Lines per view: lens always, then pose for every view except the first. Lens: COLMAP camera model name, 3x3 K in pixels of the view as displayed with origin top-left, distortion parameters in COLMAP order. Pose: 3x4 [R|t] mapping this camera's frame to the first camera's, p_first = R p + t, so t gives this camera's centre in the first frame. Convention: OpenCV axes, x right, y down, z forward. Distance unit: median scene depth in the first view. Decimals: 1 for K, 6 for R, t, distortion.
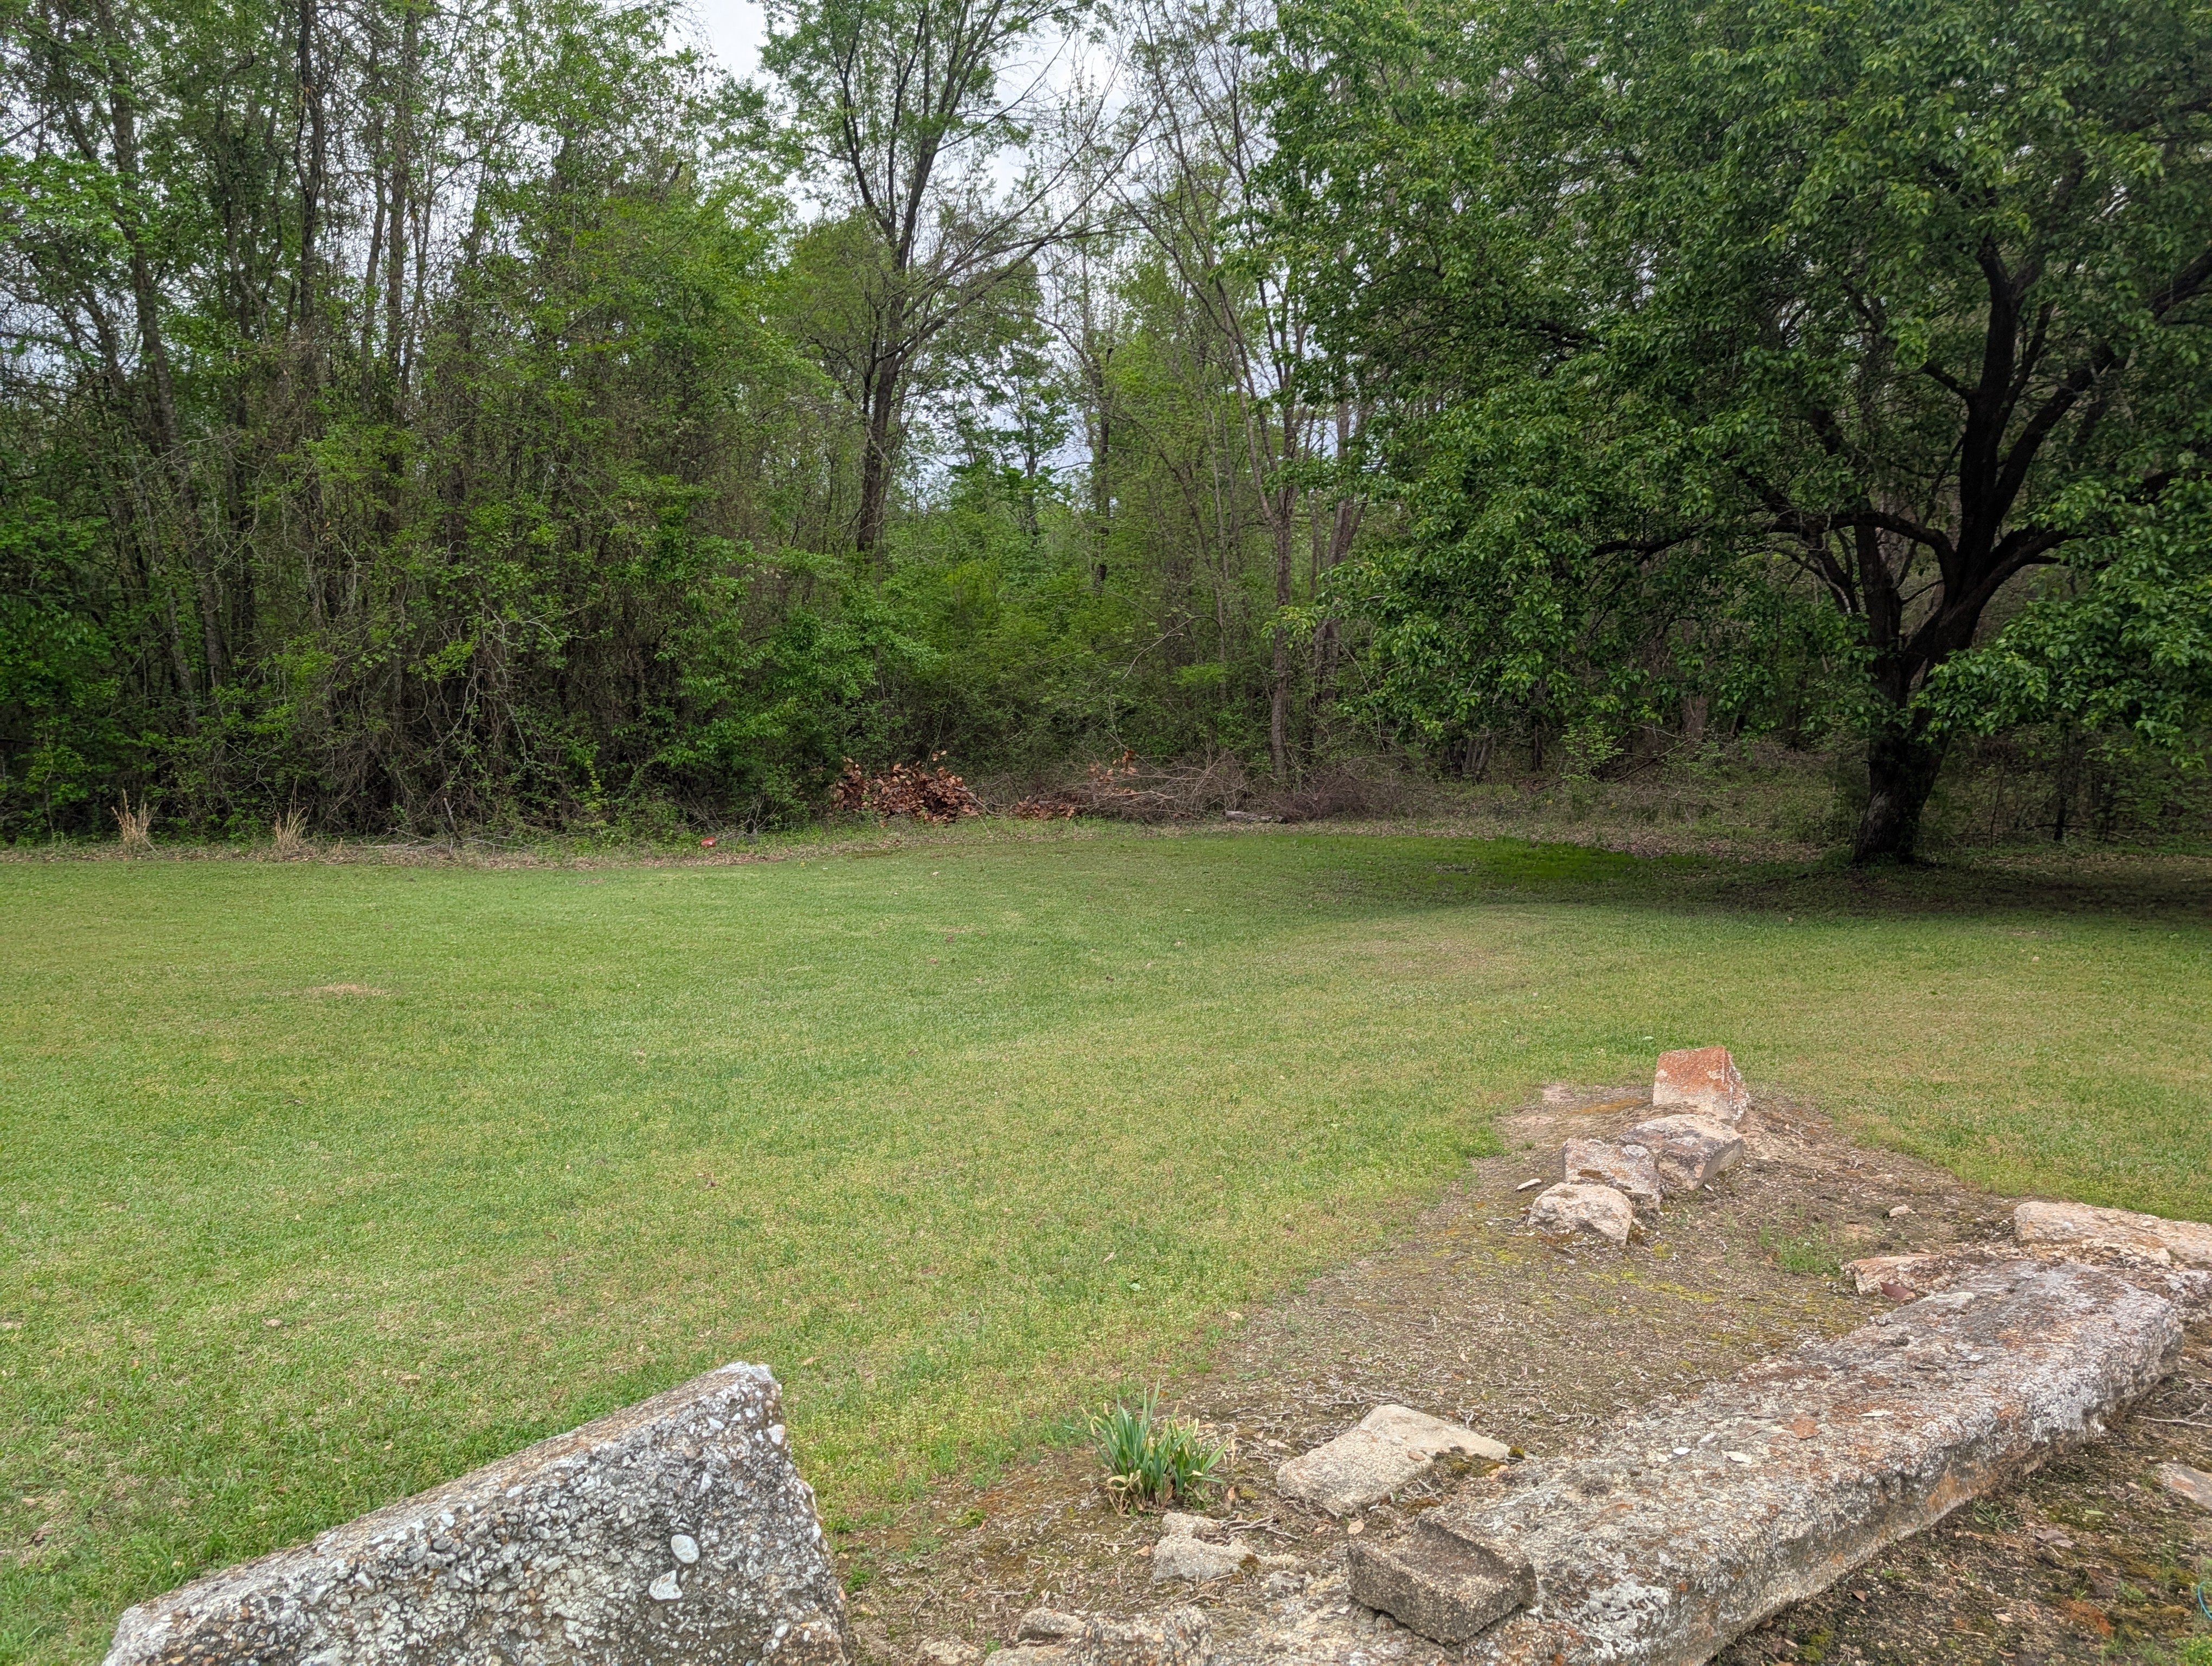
lens RADIAL K [[1597.3, 0, 1111.3], [0, 1597.3, 829.3], [0, 0, 1]] dist [0.037985, -0.032384]
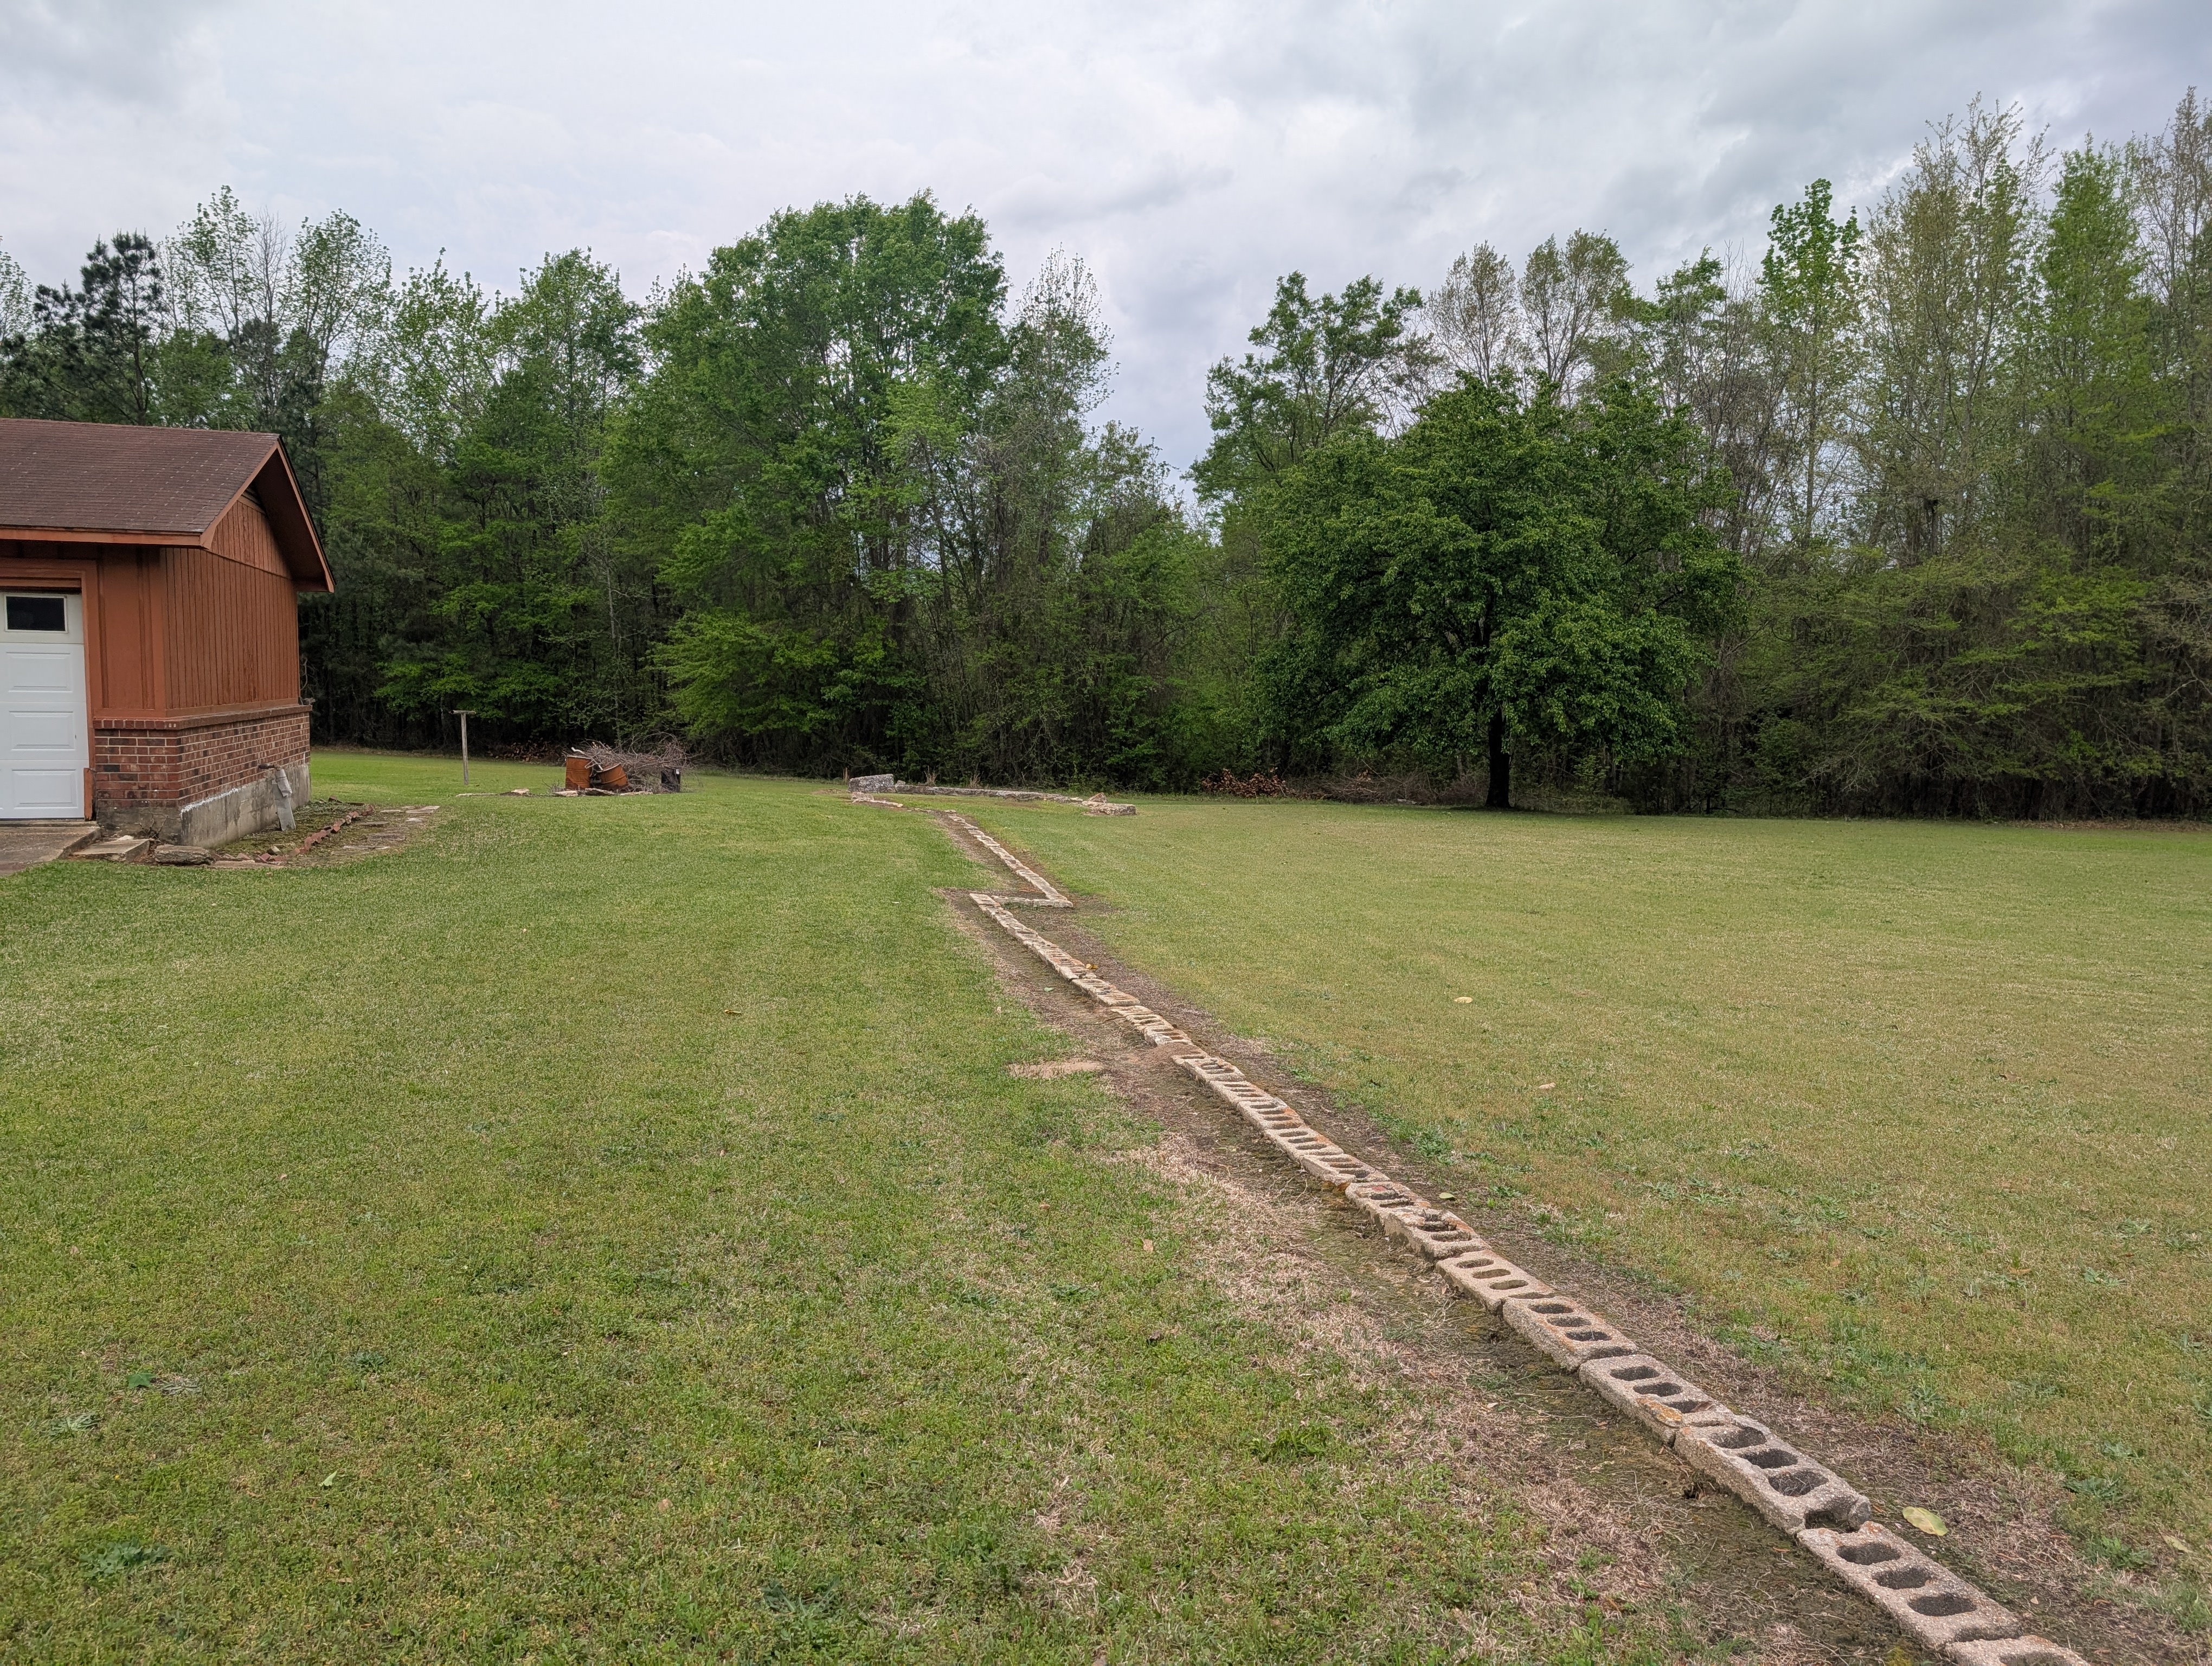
lens RADIAL K [[1597.3, 0, 1144.1], [0, 1597.3, 835.4], [0, 0, 1]] dist [0.037985, -0.032384]
pose [[0.874434, 0.038470, -0.483617, 1.109549], [-0.055217, 0.998265, -0.020431, 0.134519], [0.481992, 0.044570, 0.875041, -1.310397]]
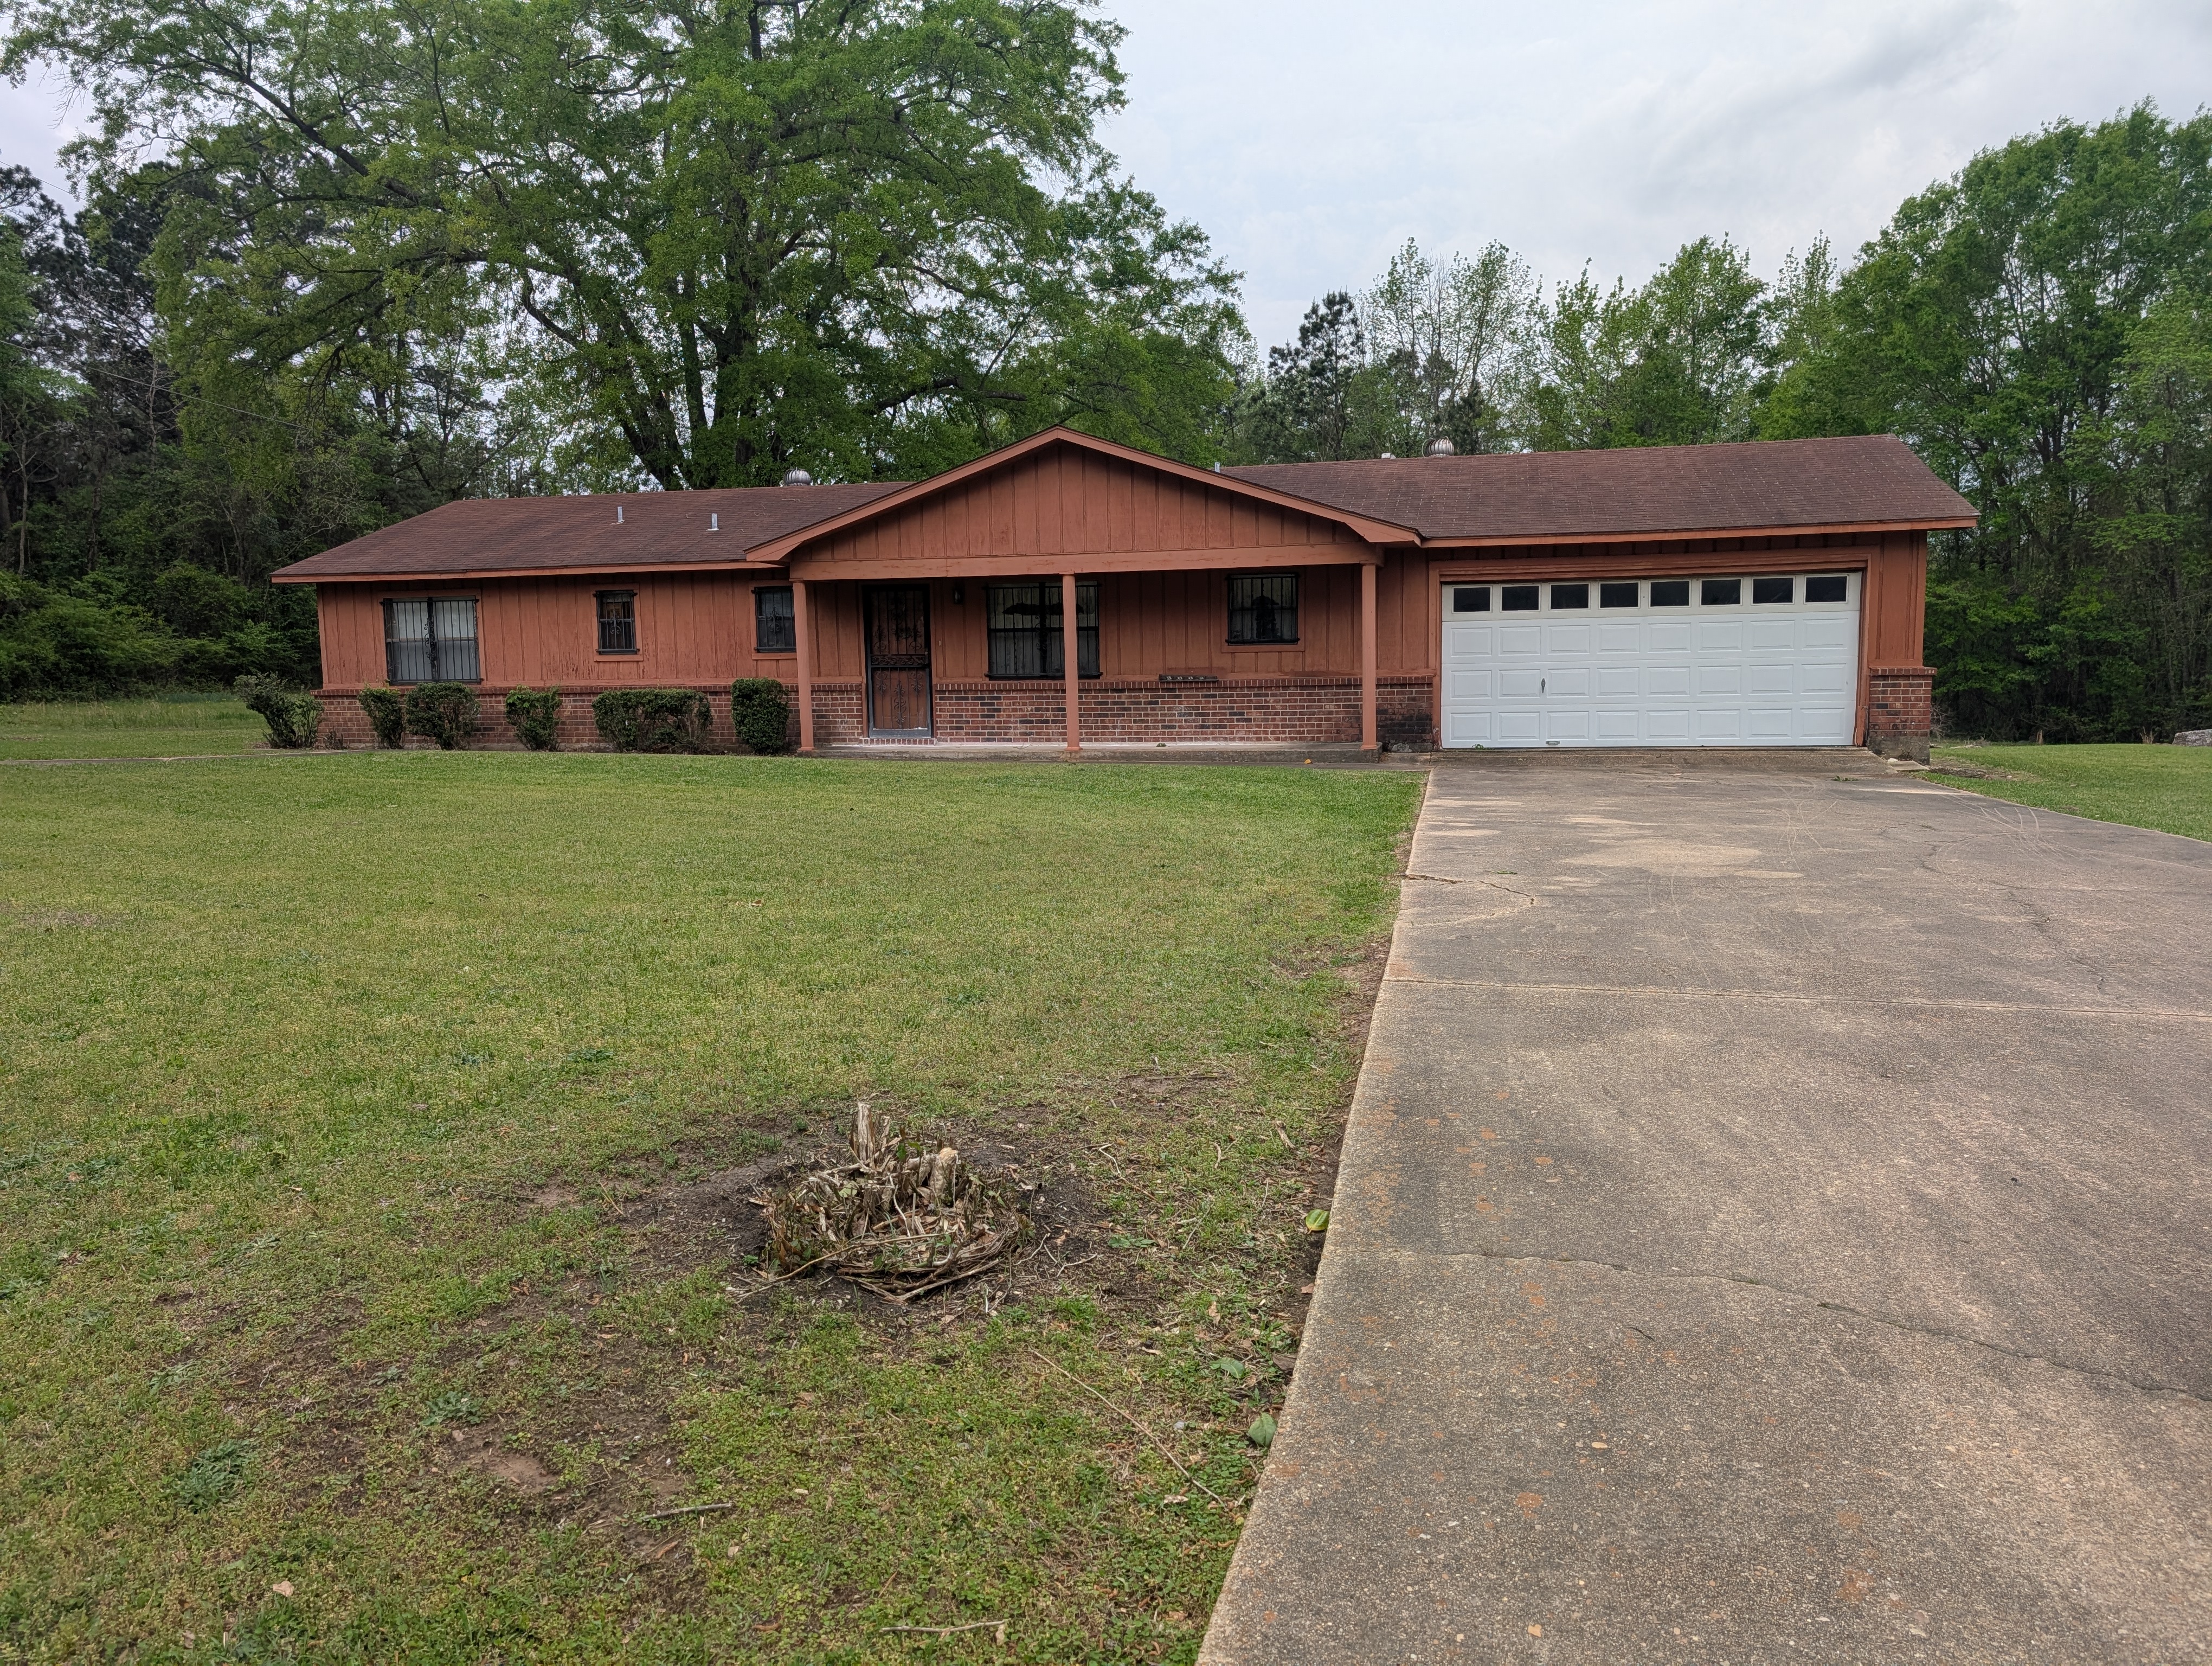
lens RADIAL K [[1597.3, 0, 1101.5], [0, 1597.3, 849.2], [0, 0, 1]] dist [0.037985, -0.032384]
pose [[0.458440, 0.072879, -0.885732, 0.973202], [-0.077225, 0.996129, 0.041992, 0.196330], [0.885364, 0.049150, 0.462294, -1.747788]]
